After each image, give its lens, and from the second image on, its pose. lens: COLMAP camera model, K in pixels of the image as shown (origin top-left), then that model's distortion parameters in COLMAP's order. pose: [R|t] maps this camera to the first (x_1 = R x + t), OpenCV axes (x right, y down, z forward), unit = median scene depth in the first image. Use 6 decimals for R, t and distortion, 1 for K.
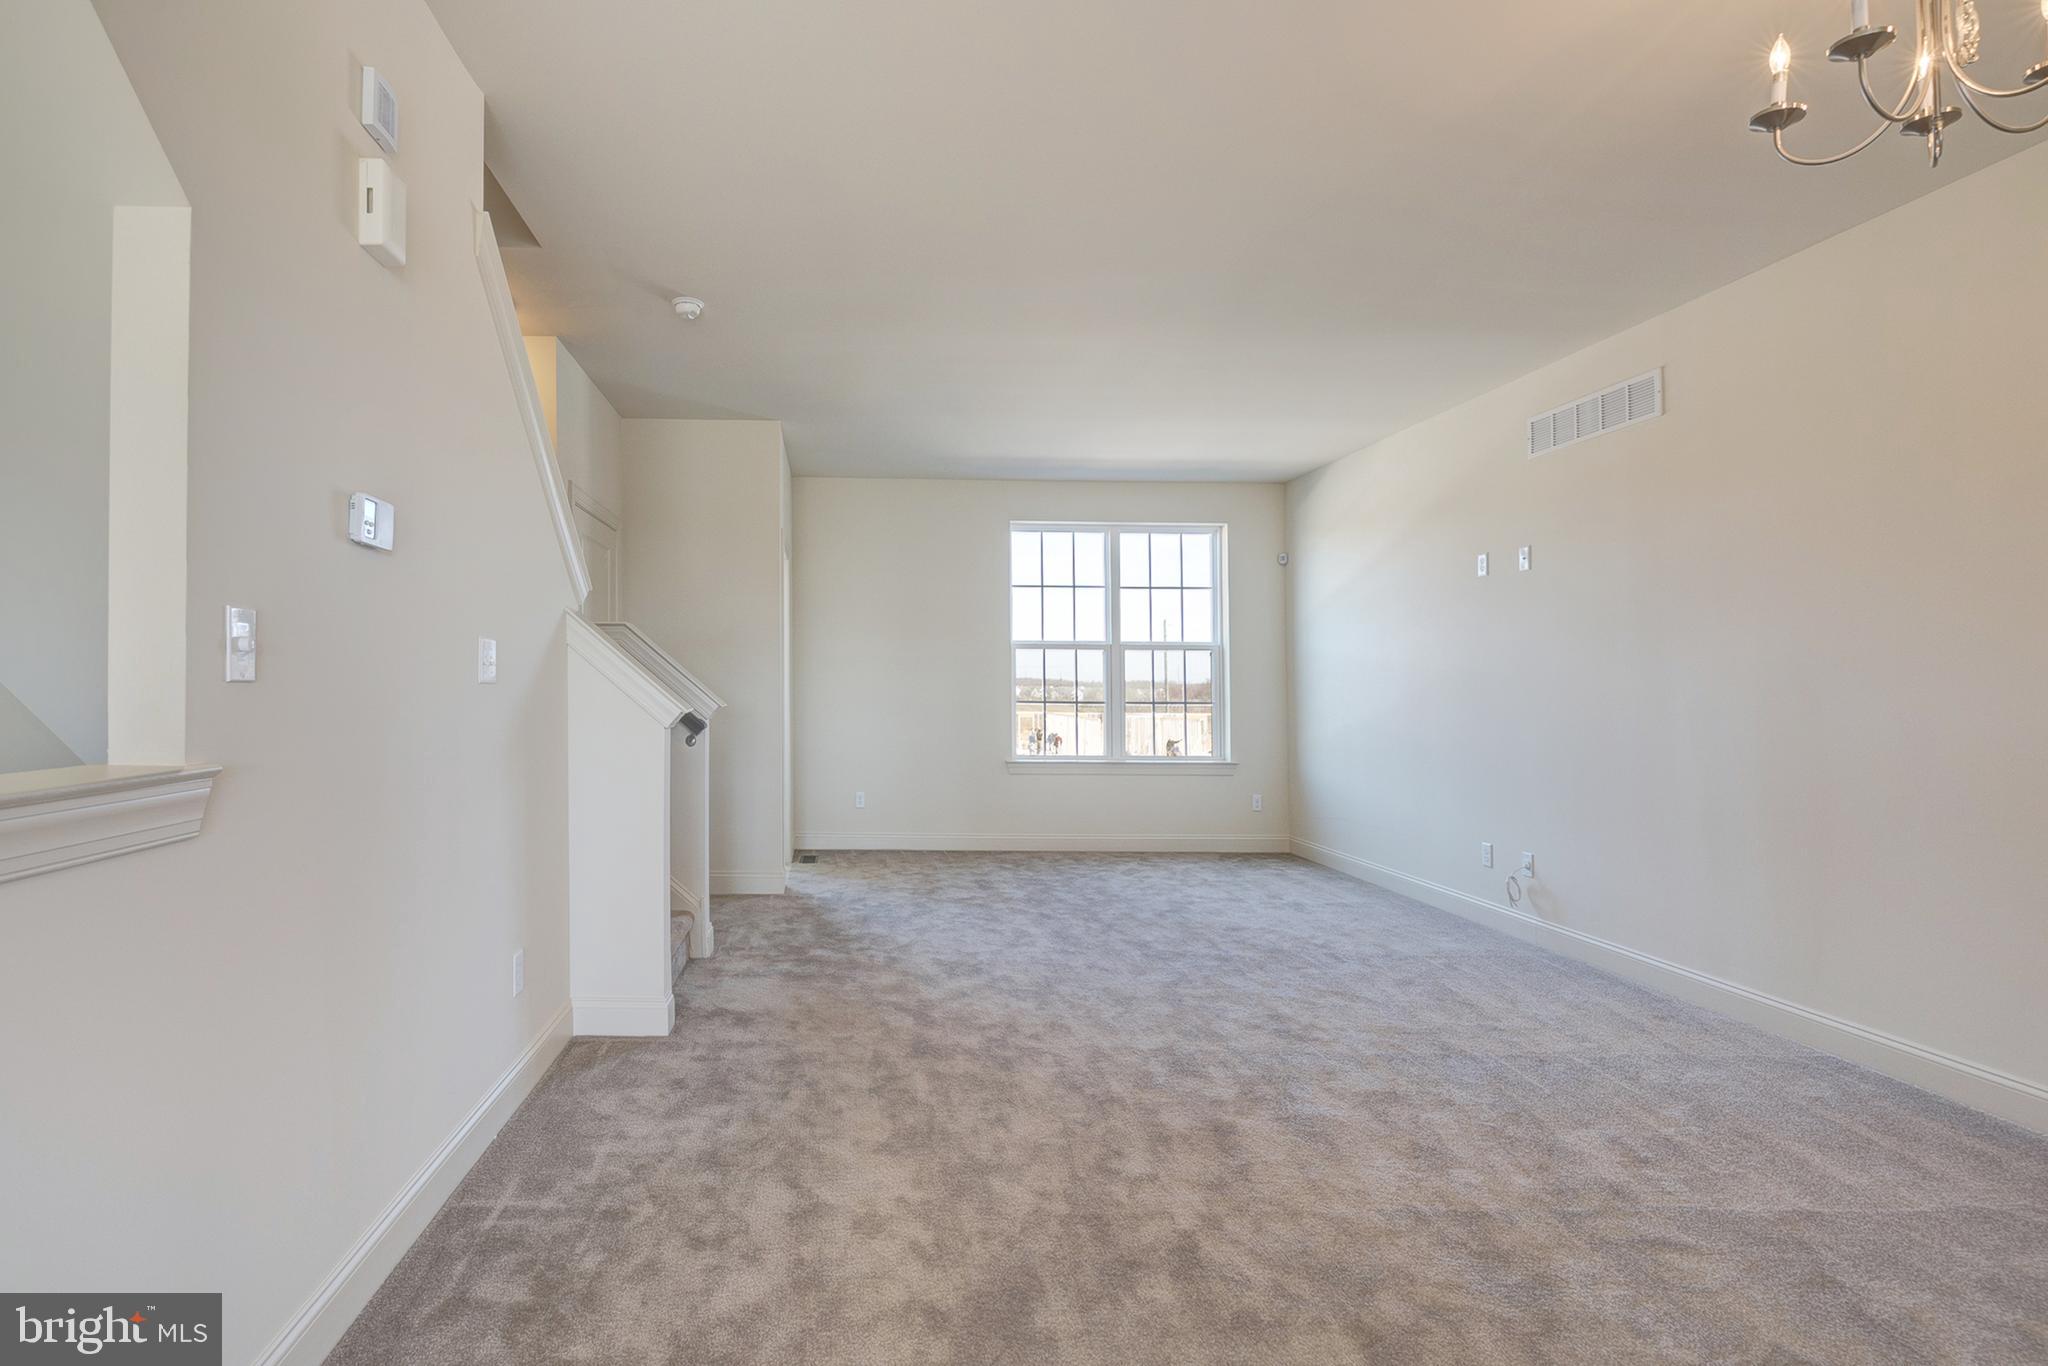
lens RADIAL K [[946.9, 0, 1019.9], [0, 946.9, 657.1], [0, 0, 1]] dist [-0.017140, -0.001454]
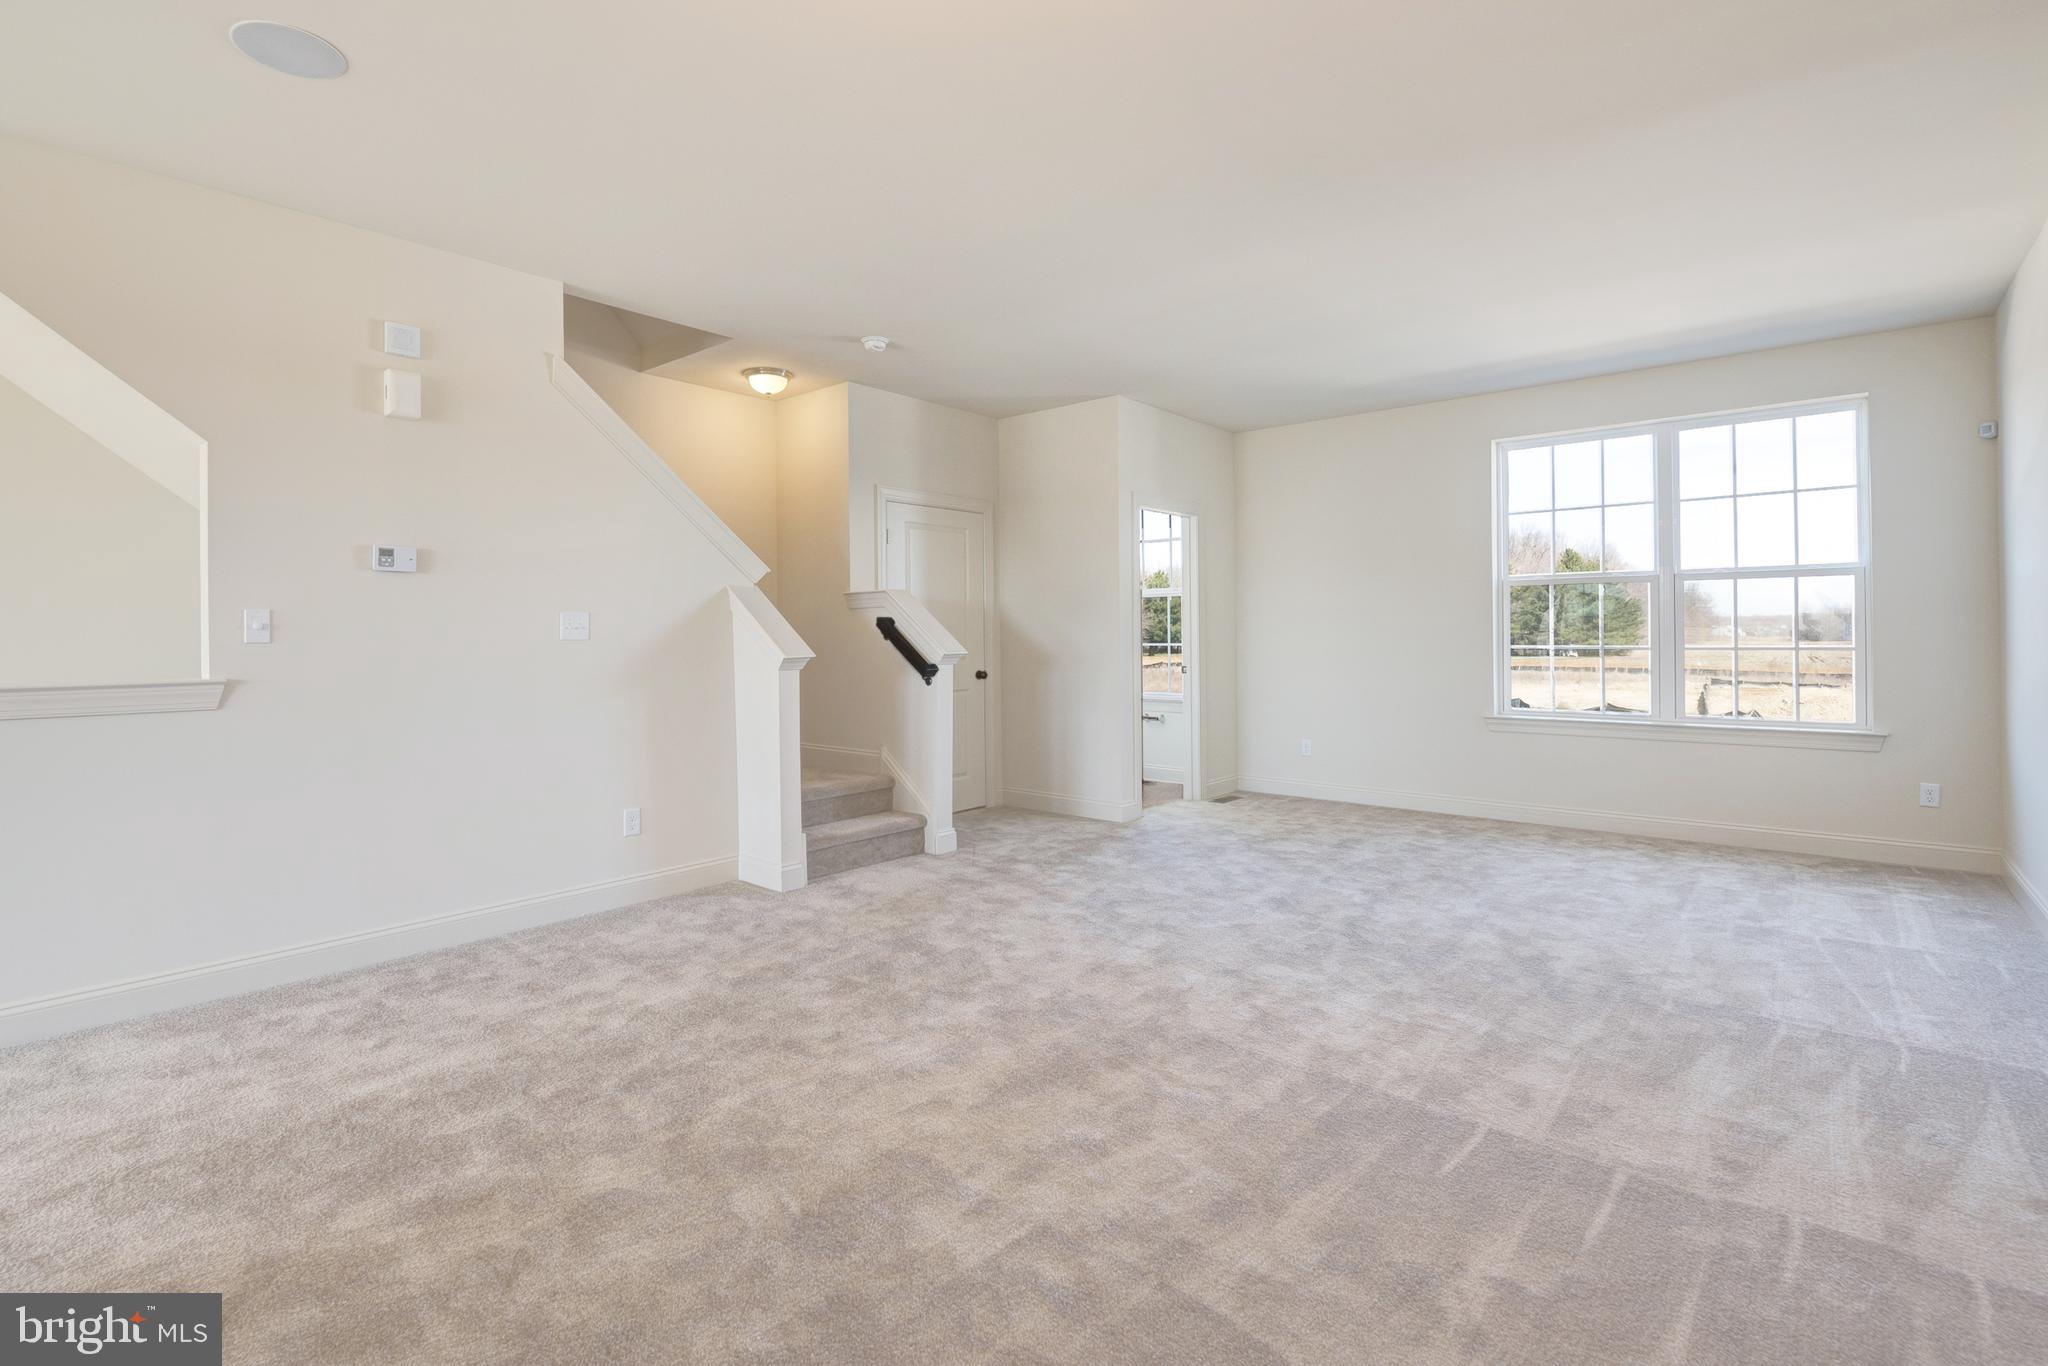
lens RADIAL K [[946.9, 0, 1019.9], [0, 946.9, 657.1], [0, 0, 1]] dist [-0.017140, -0.001454]
pose [[0.733755, 0.007446, -0.679373, 0.230968], [0.034015, 0.998283, 0.047679, -0.000140], [0.678562, -0.058094, 0.732242, 0.066699]]
